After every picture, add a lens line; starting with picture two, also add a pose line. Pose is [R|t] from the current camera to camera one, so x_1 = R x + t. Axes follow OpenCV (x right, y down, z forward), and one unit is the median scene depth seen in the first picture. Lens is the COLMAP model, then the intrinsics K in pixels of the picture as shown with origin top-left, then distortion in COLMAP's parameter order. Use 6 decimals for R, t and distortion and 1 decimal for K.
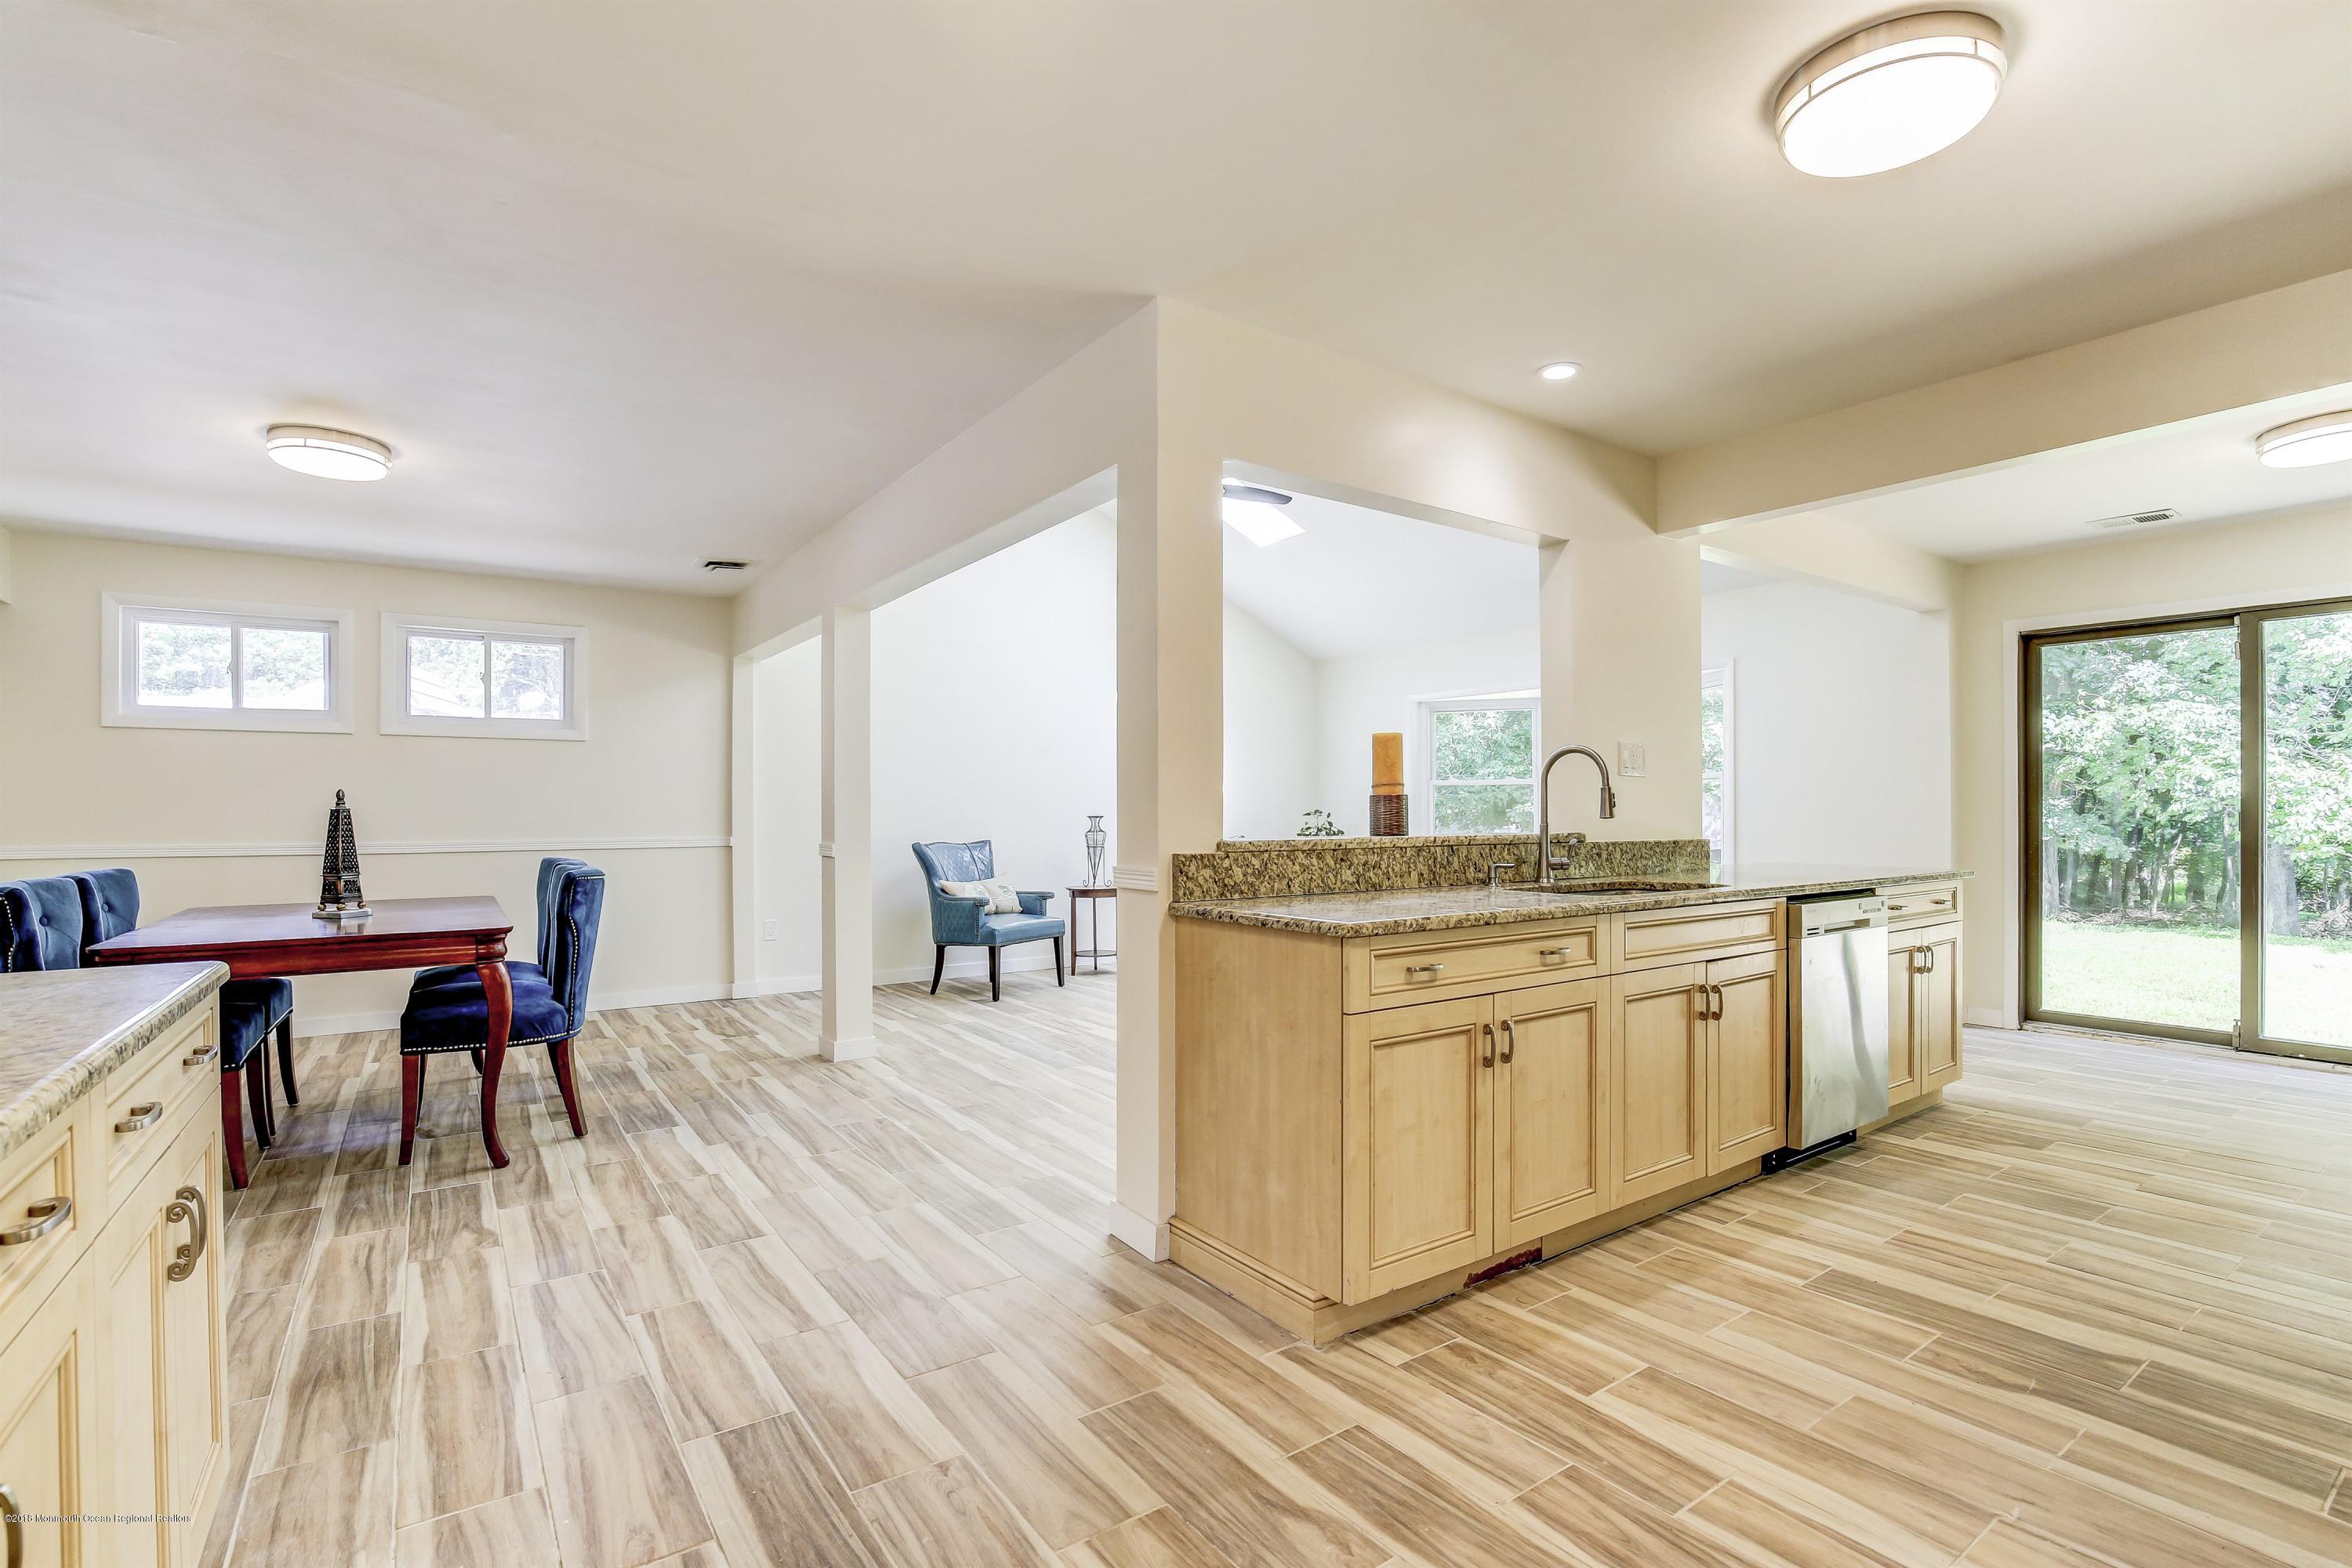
lens RADIAL K [[1088.2, 0, 1172.7], [0, 1088.2, 805.5], [0, 0, 1]] dist [-0.017262, 0.002659]
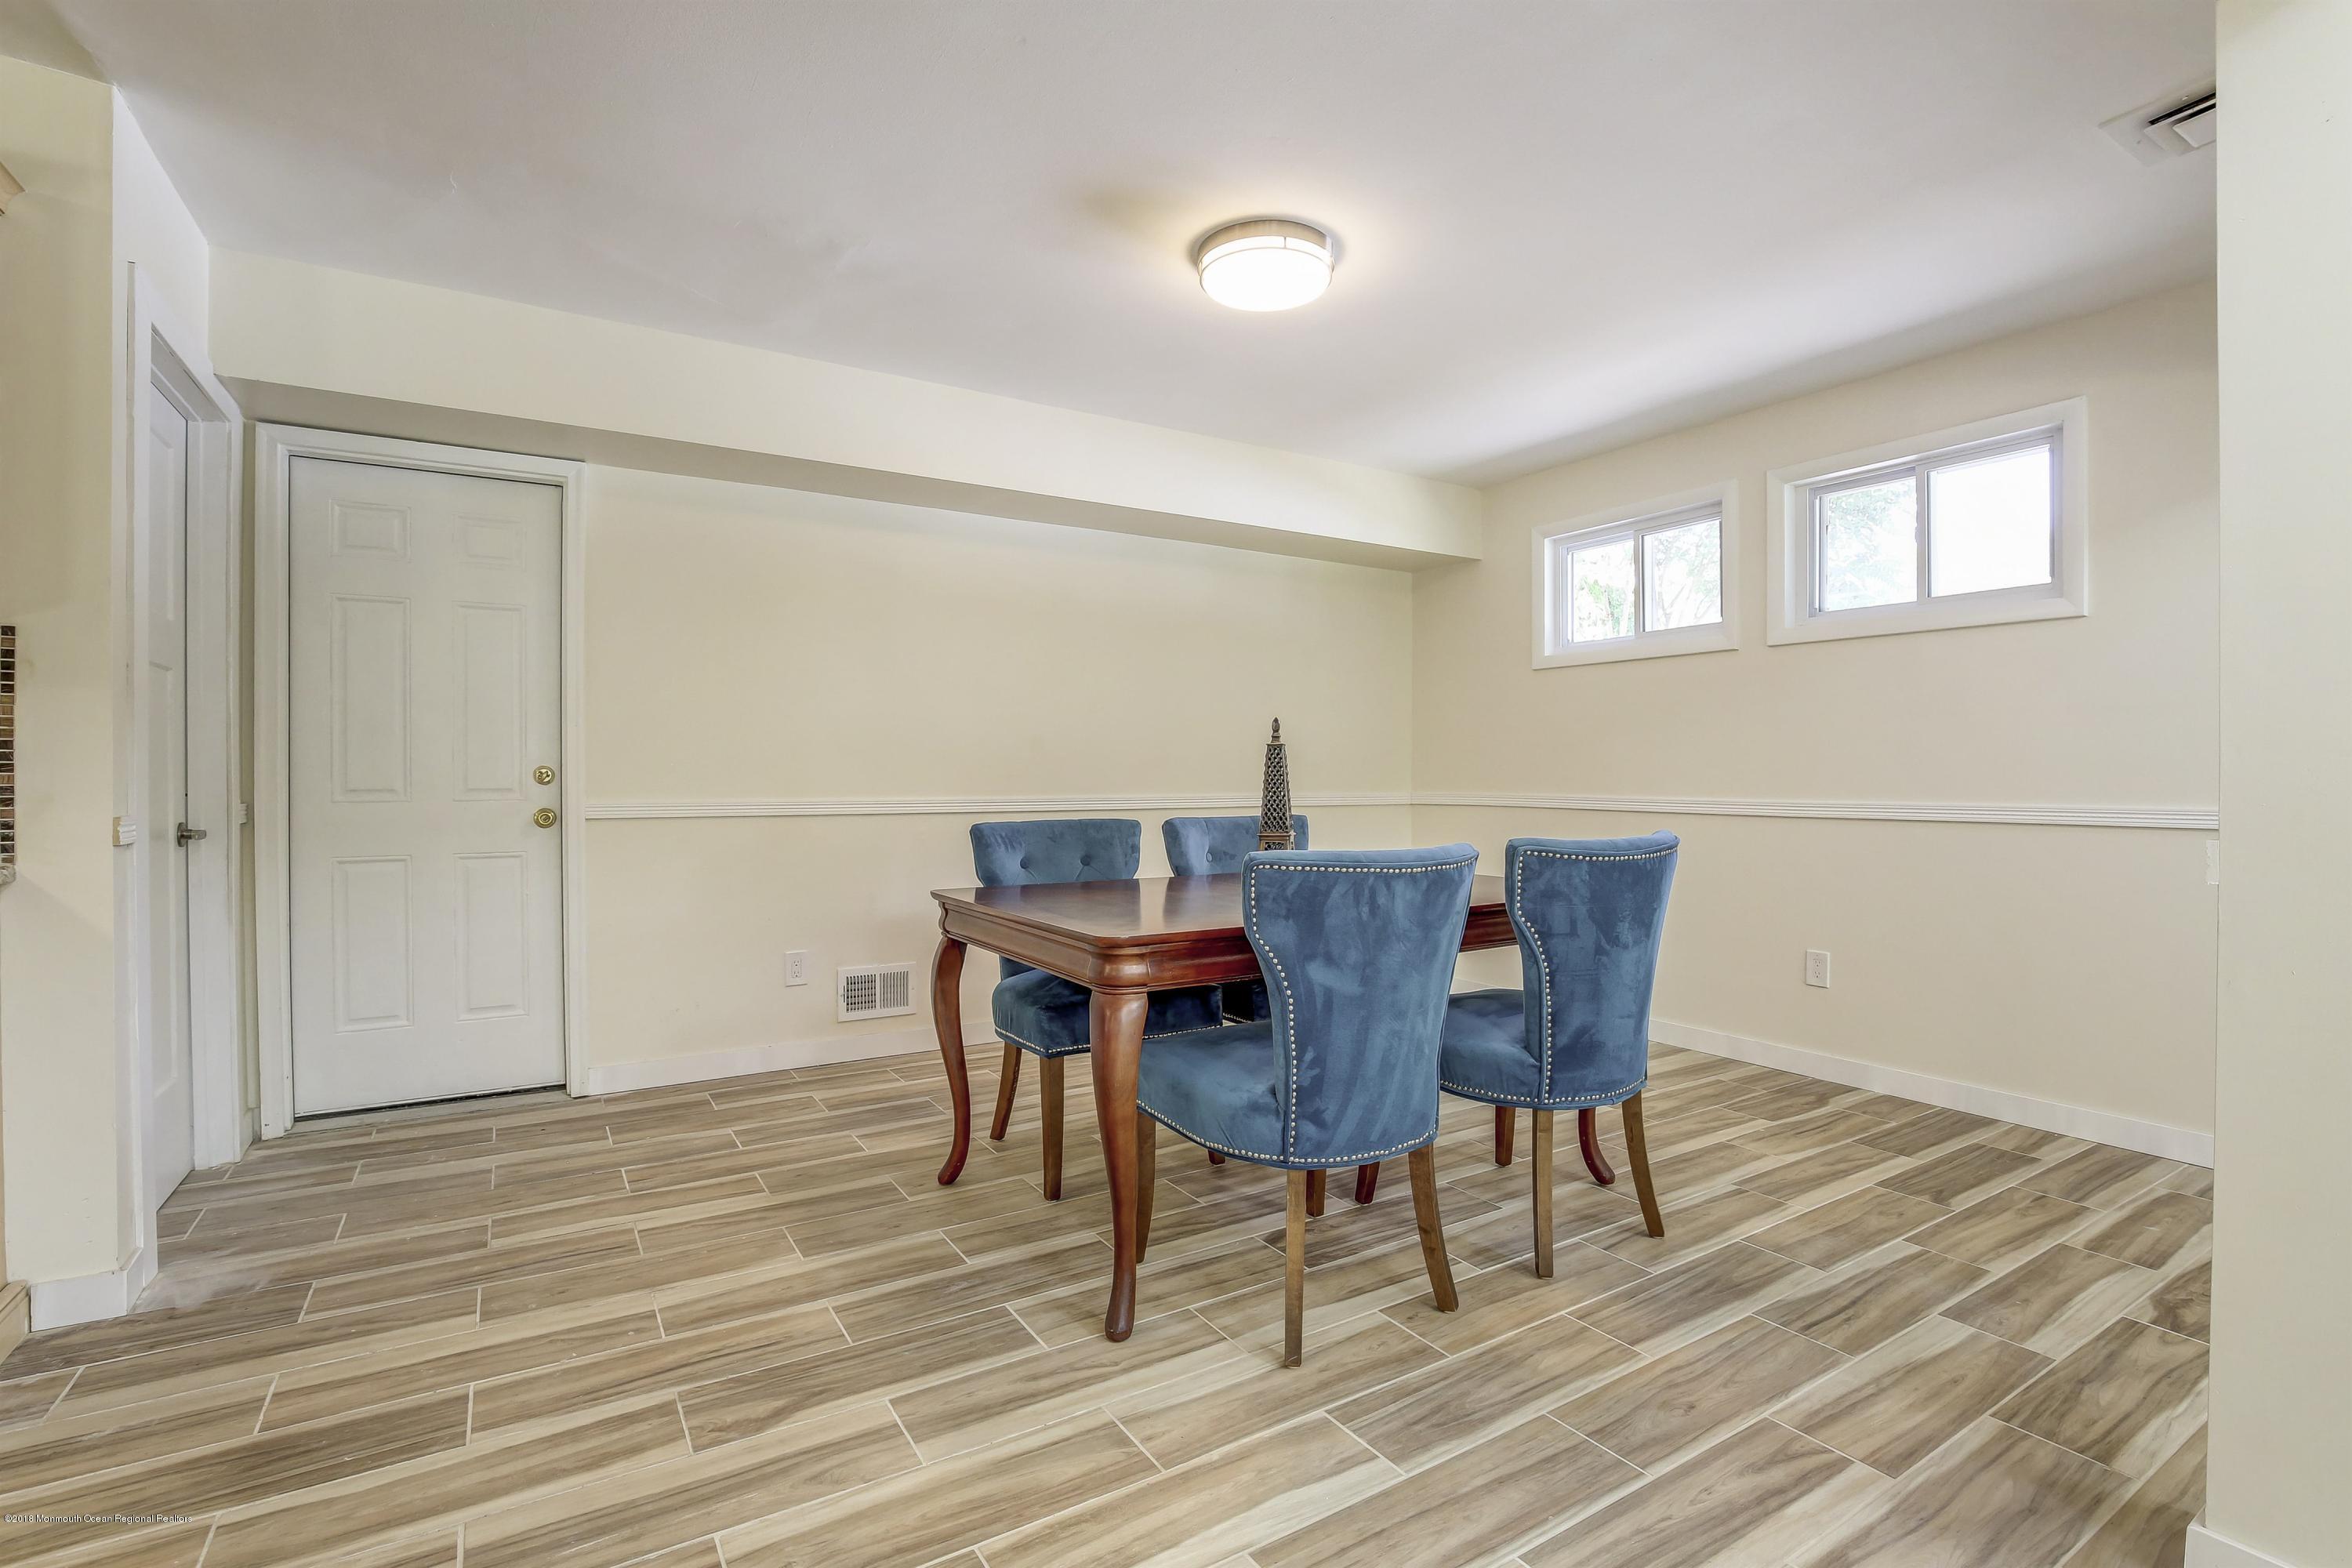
lens RADIAL K [[1088.2, 0, 1183.0], [0, 1088.2, 790.2], [0, 0, 1]] dist [-0.017262, 0.002659]
pose [[-0.035918, 0.011049, -0.999294, -0.032258], [0.001607, 0.999938, 0.010998, 0.027149], [0.999353, -0.001211, -0.035933, 0.963340]]
